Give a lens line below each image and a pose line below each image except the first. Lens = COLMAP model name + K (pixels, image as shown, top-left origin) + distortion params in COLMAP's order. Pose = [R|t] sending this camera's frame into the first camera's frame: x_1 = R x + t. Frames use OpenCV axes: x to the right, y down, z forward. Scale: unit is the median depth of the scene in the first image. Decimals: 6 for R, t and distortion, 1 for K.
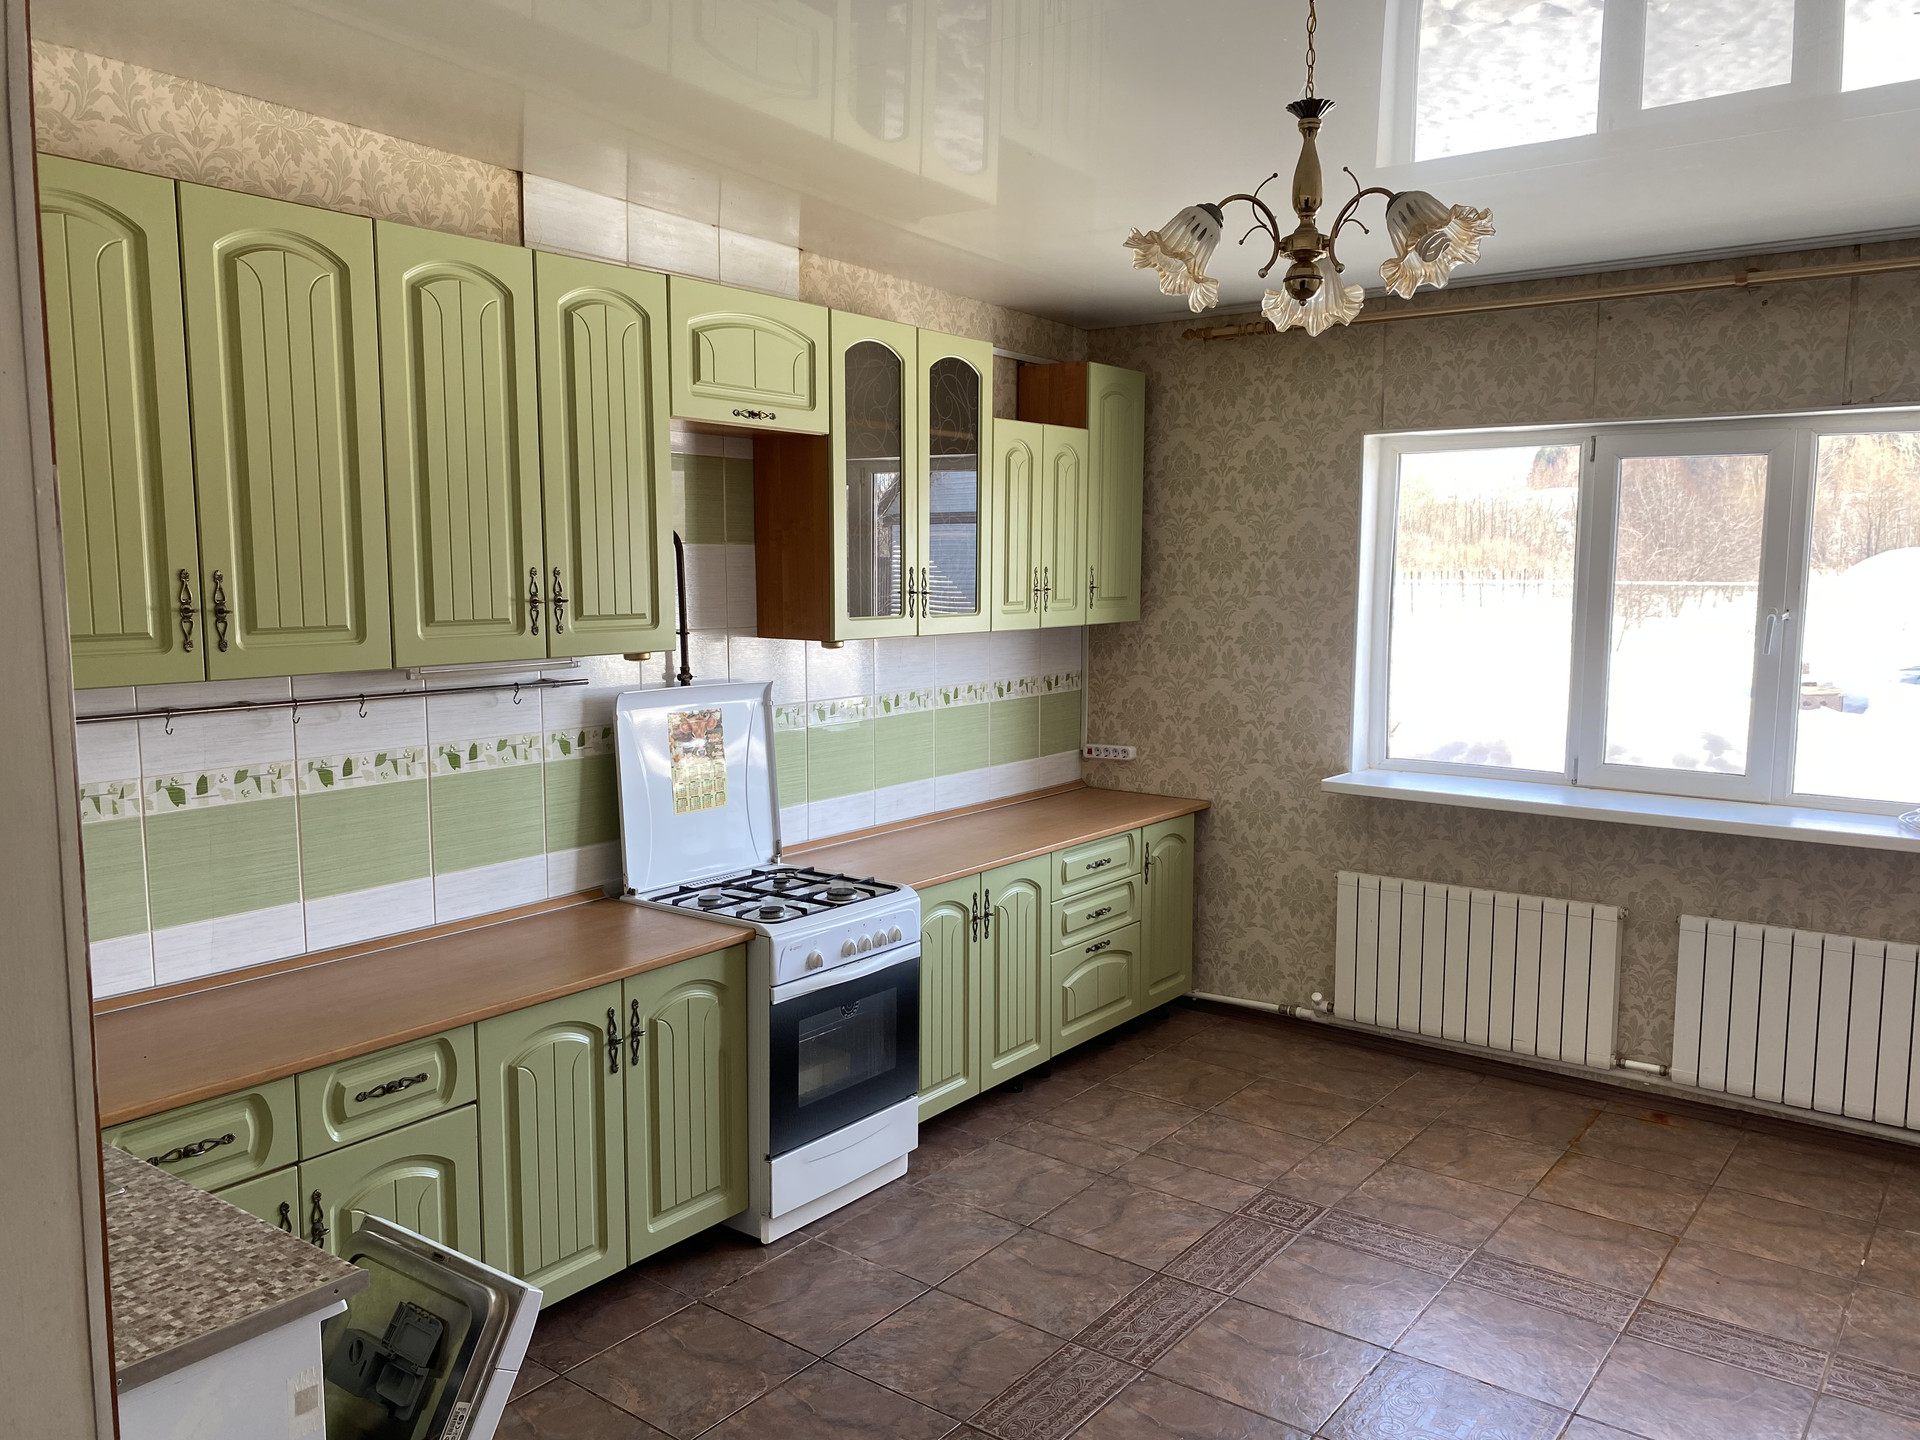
lens RADIAL K [[1457.0, 0, 989.5], [0, 1457.0, 726.4], [0, 0, 1]] dist [0.099951, -0.158915]
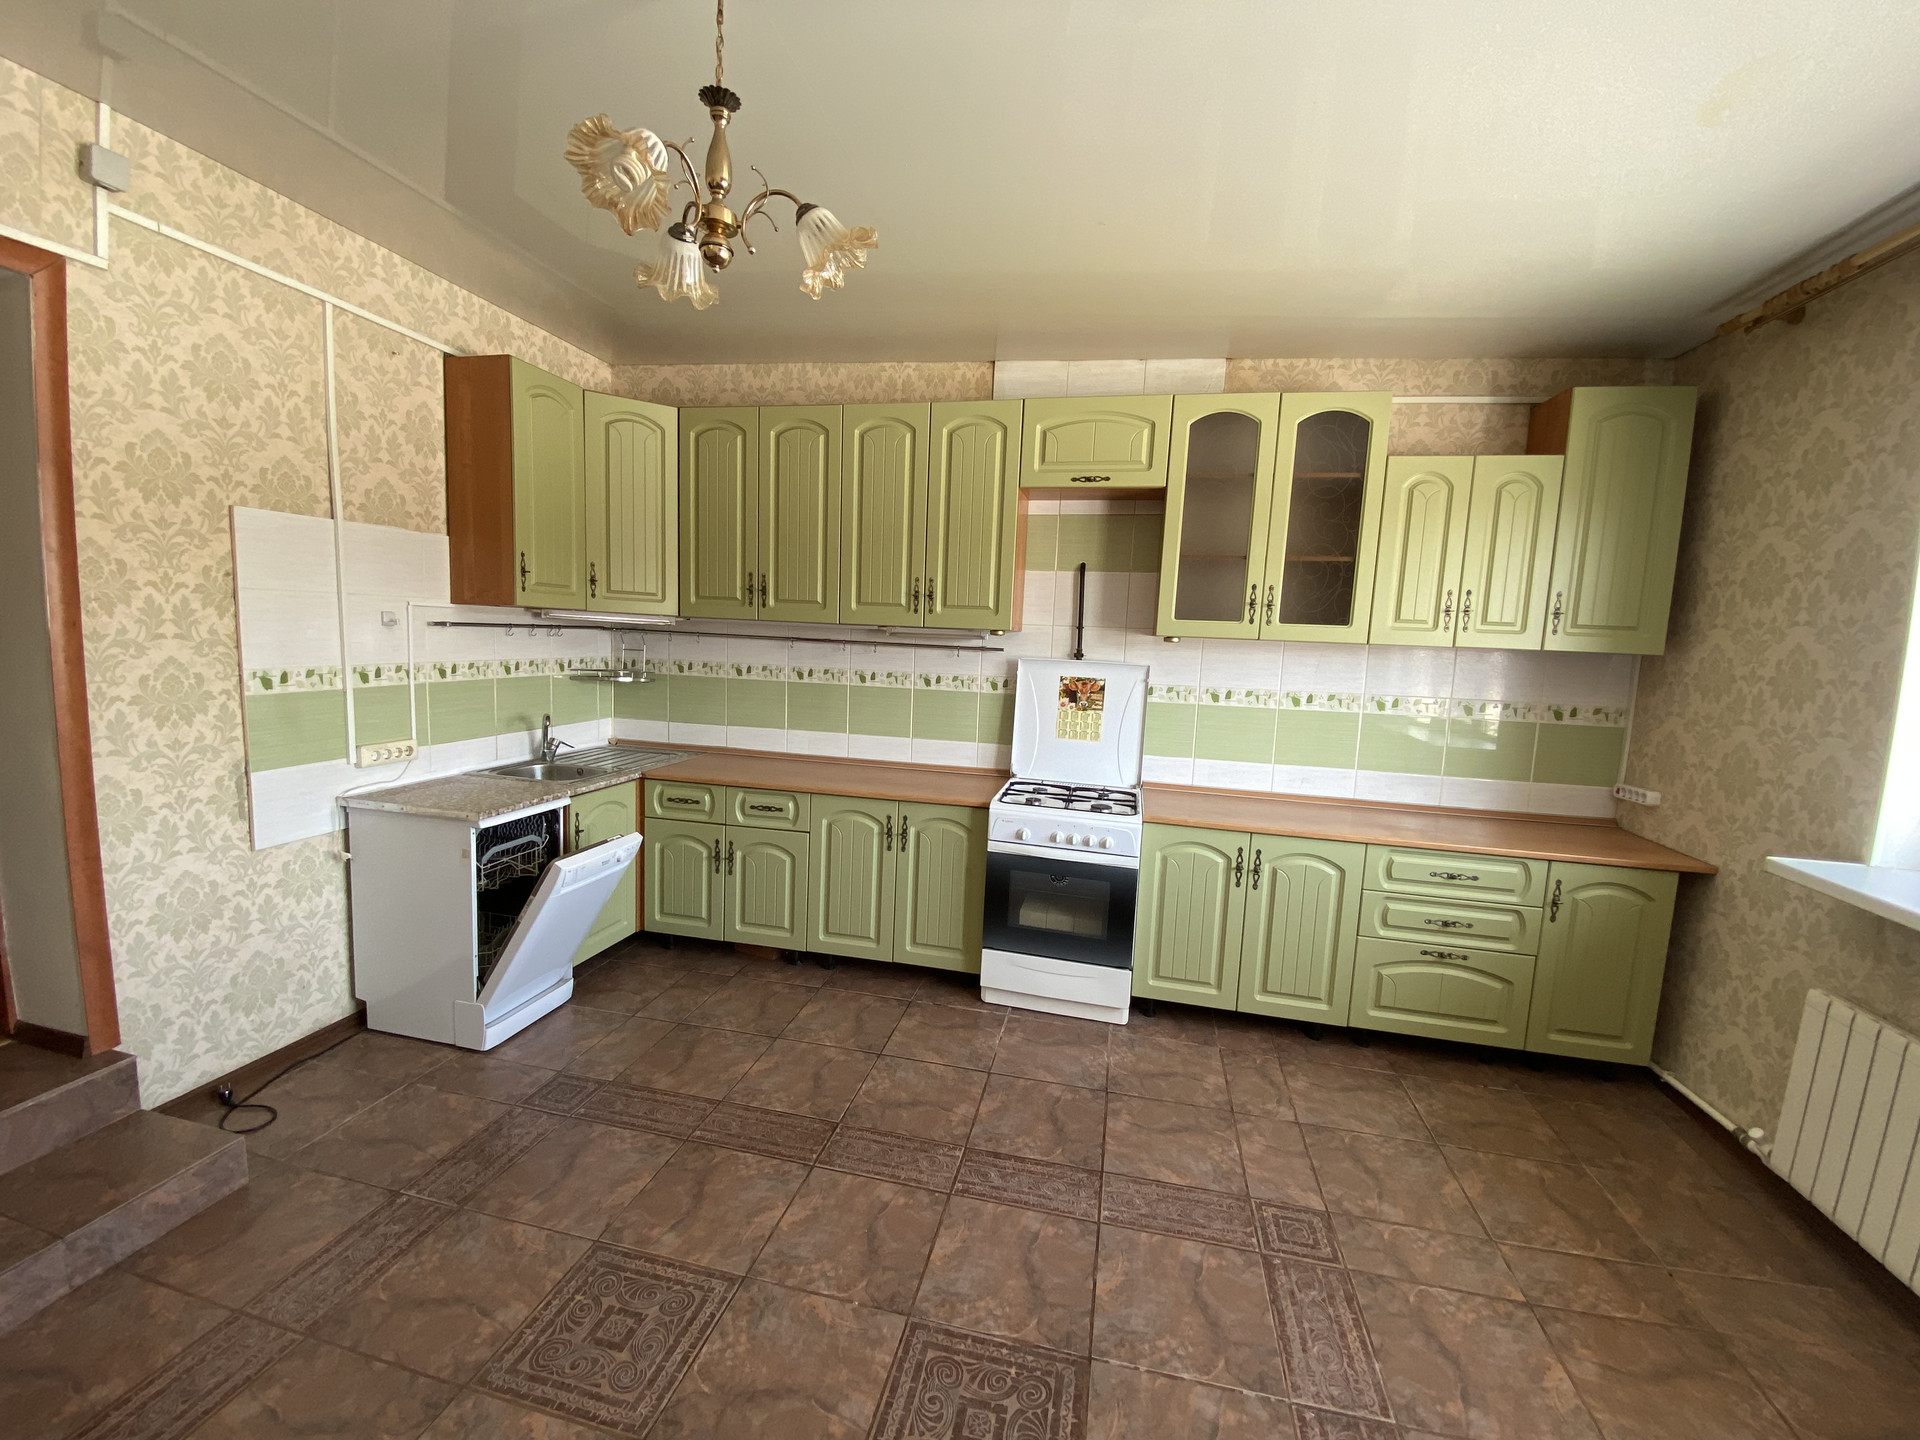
lens RADIAL K [[775.4, 0, 956.4], [0, 775.4, 720.1], [0, 0, 1]] dist [0.038003, -0.033698]
pose [[0.401541, 0.116081, -0.908455, 0.431613], [-0.145321, 0.987444, 0.061942, 0.002616], [0.904238, 0.107146, 0.413368, 0.453034]]
